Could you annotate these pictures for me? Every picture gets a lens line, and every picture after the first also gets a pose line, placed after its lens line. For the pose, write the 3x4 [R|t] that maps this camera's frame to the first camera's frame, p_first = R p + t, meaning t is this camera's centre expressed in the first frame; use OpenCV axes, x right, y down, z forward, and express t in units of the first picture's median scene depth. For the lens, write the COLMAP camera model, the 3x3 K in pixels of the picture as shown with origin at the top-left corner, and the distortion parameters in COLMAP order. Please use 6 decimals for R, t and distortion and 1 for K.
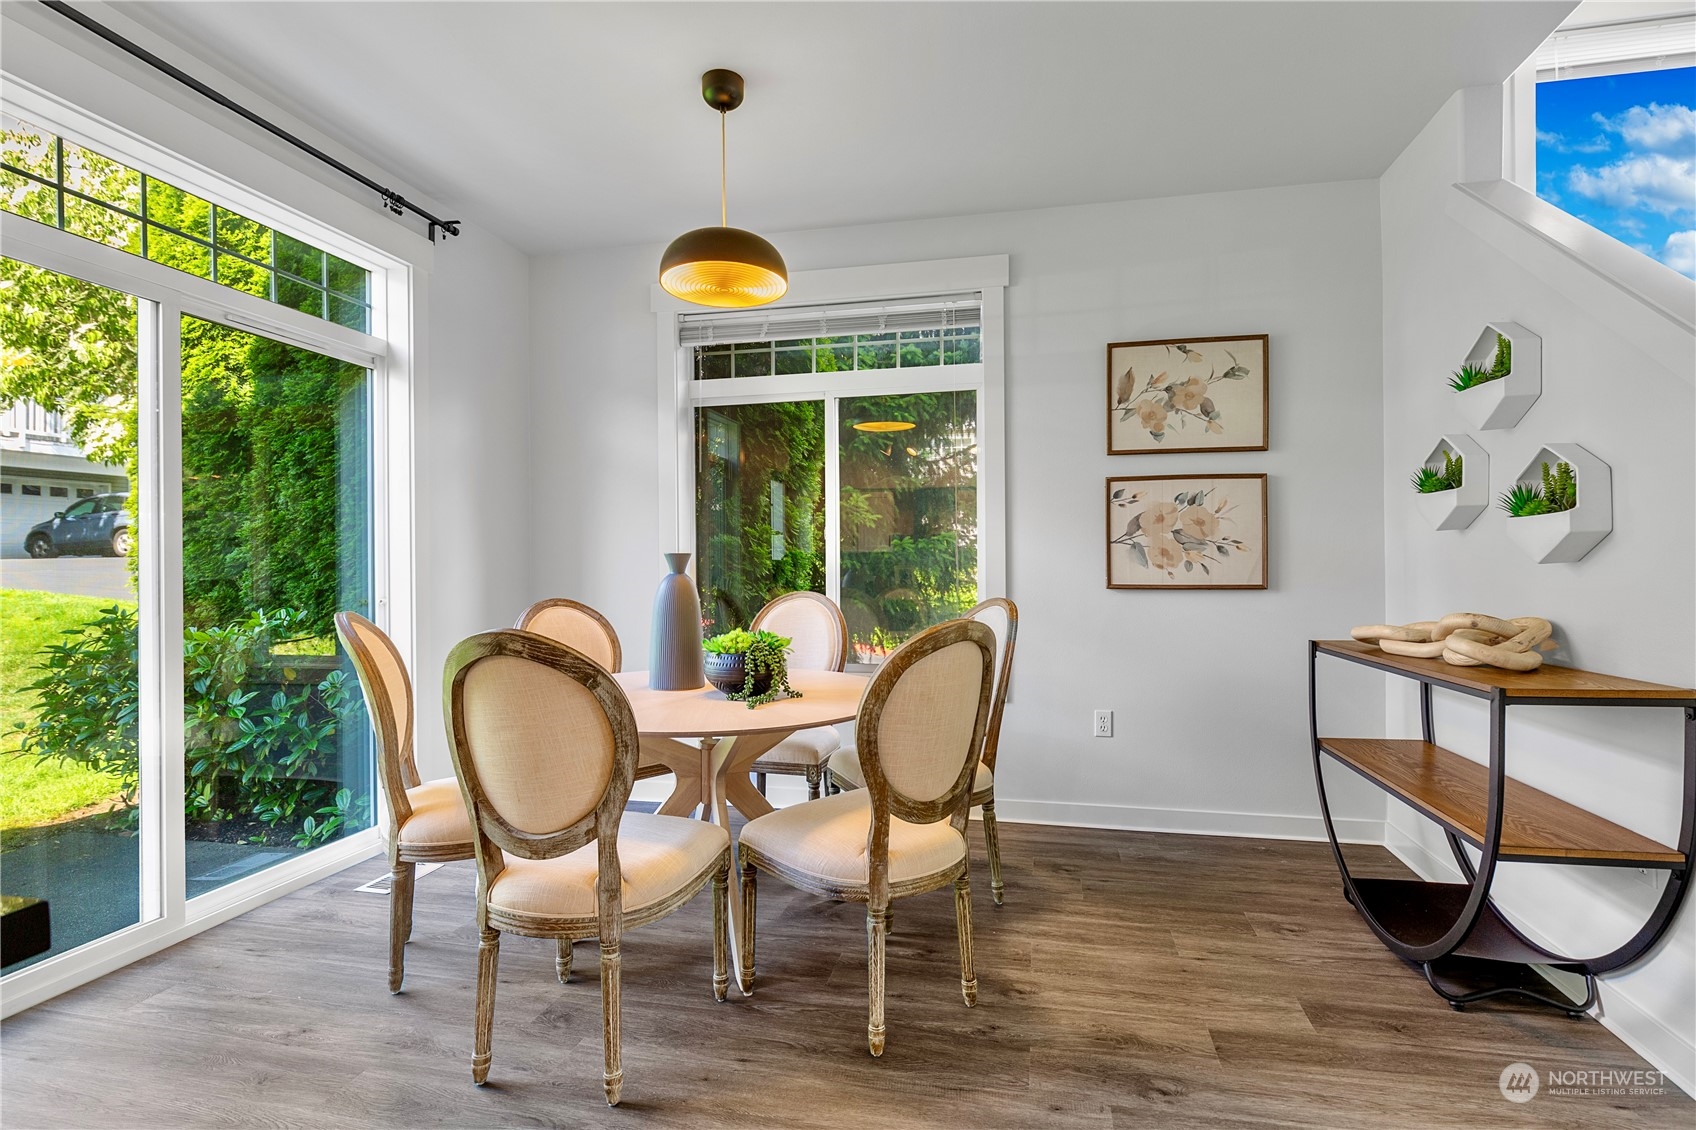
lens RADIAL K [[828.8, 0, 858.1], [0, 828.8, 574.3], [0, 0, 1]] dist [-0.001288, -0.000237]
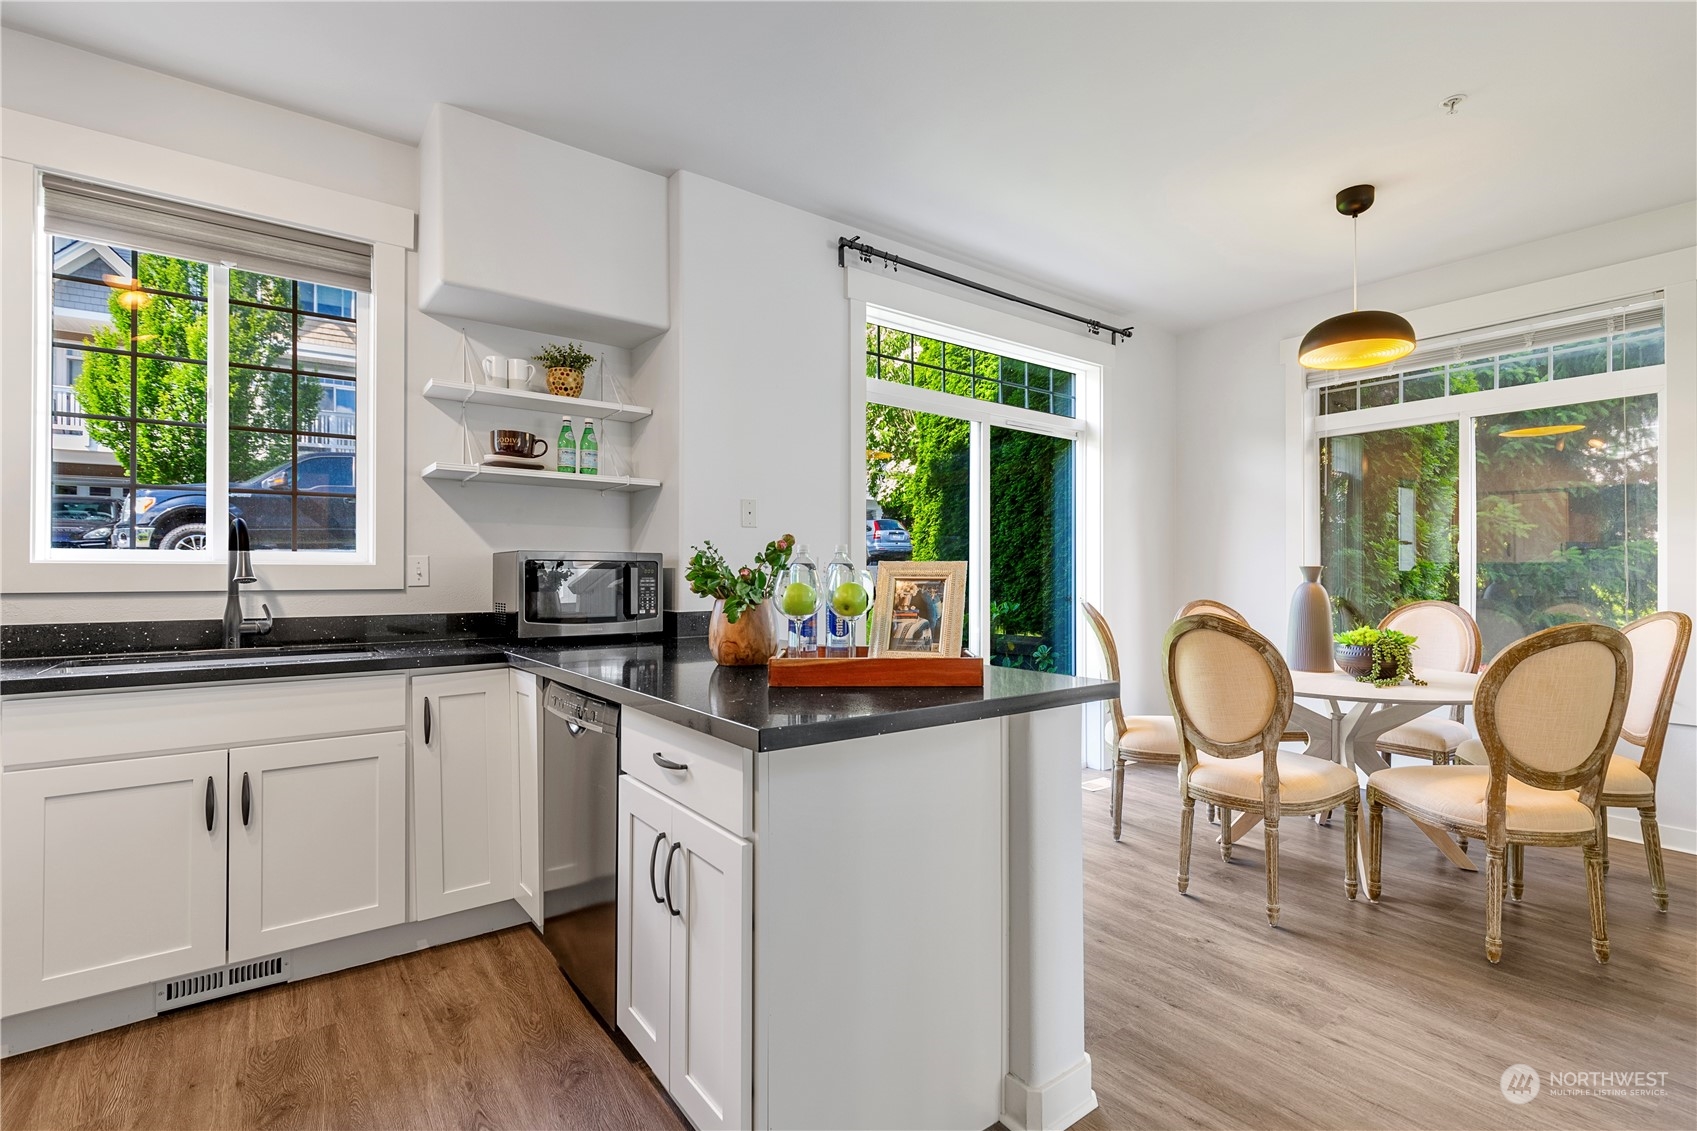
lens RADIAL K [[793.2, 0, 876.3], [0, 793.2, 568.0], [0, 0, 1]] dist [0.001446, 0.000080]
pose [[0.773798, 0.004047, -0.633420, 0.040013], [-0.015701, 0.999795, -0.012793, 0.003609], [0.633238, 0.019844, 0.773702, -0.375777]]
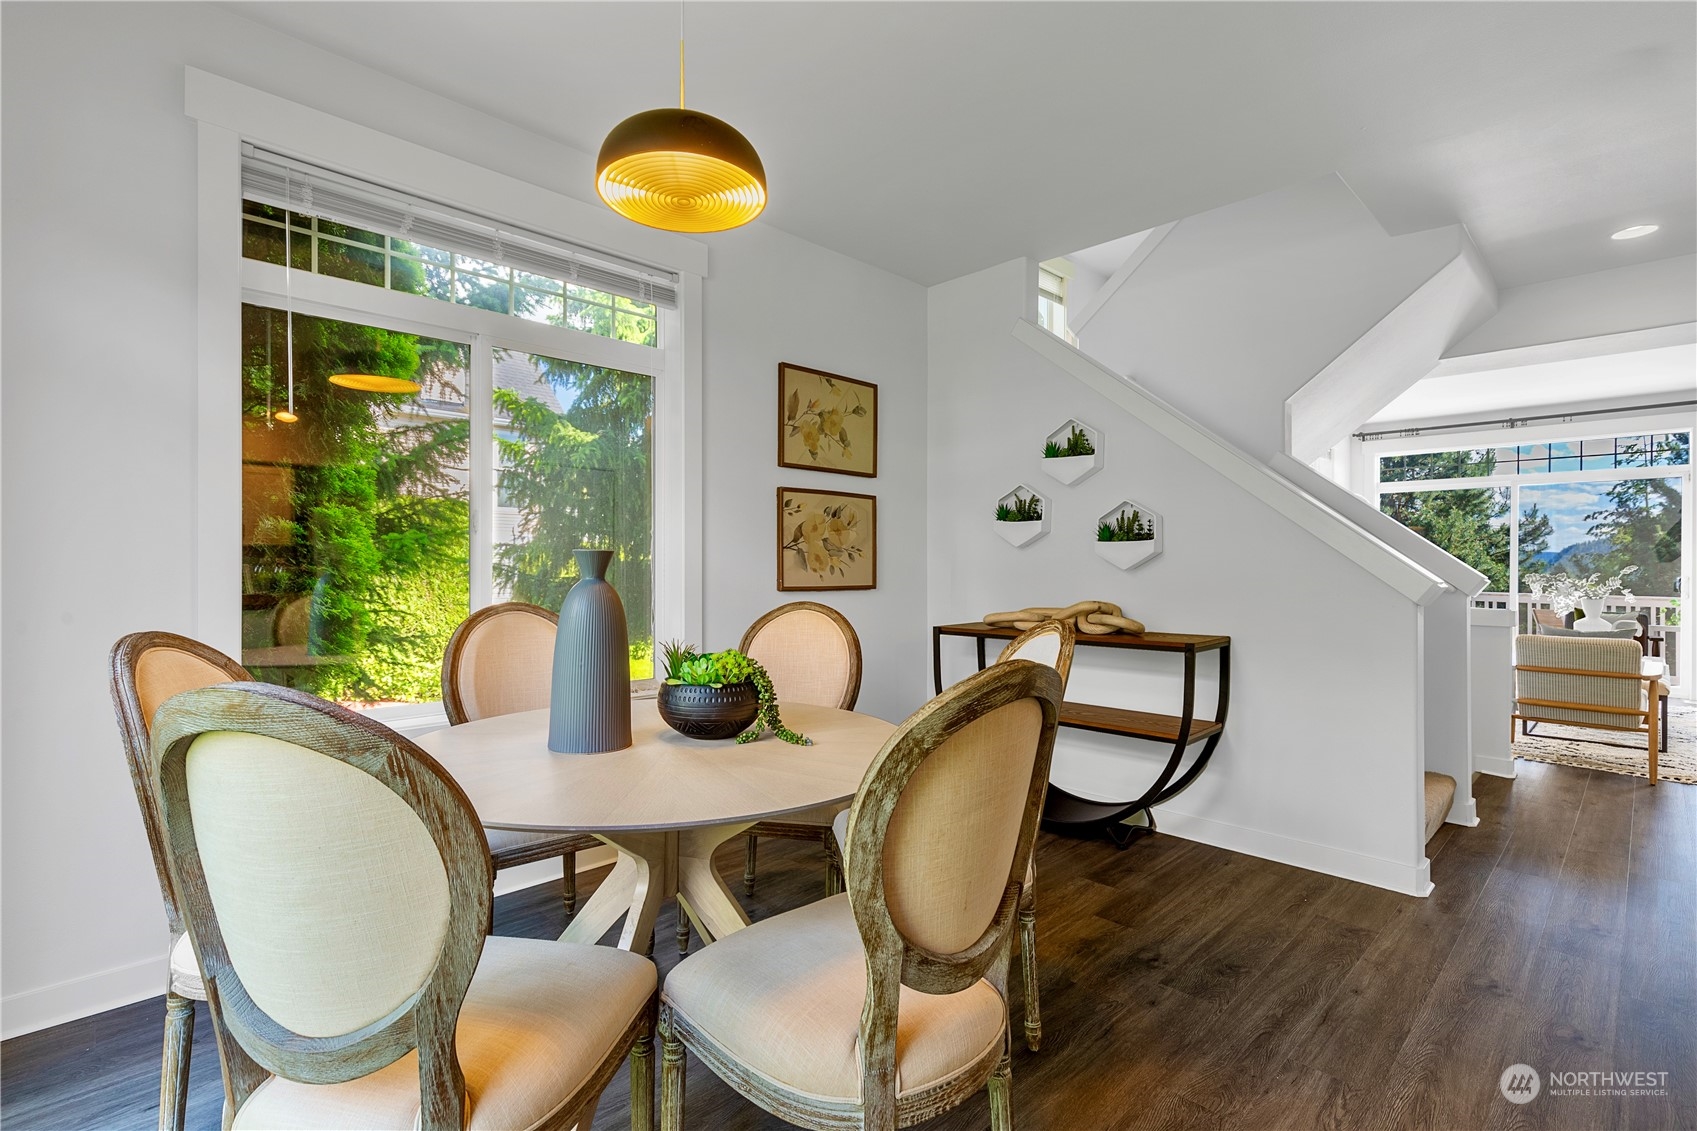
lens RADIAL K [[793.2, 0, 876.3], [0, 793.2, 568.0], [0, 0, 1]] dist [0.001446, 0.000080]
pose [[0.534497, 0.003862, 0.845162, -0.686529], [-0.000526, 0.999991, -0.004237, -0.010699], [-0.845170, 0.001820, 0.534494, 0.477303]]
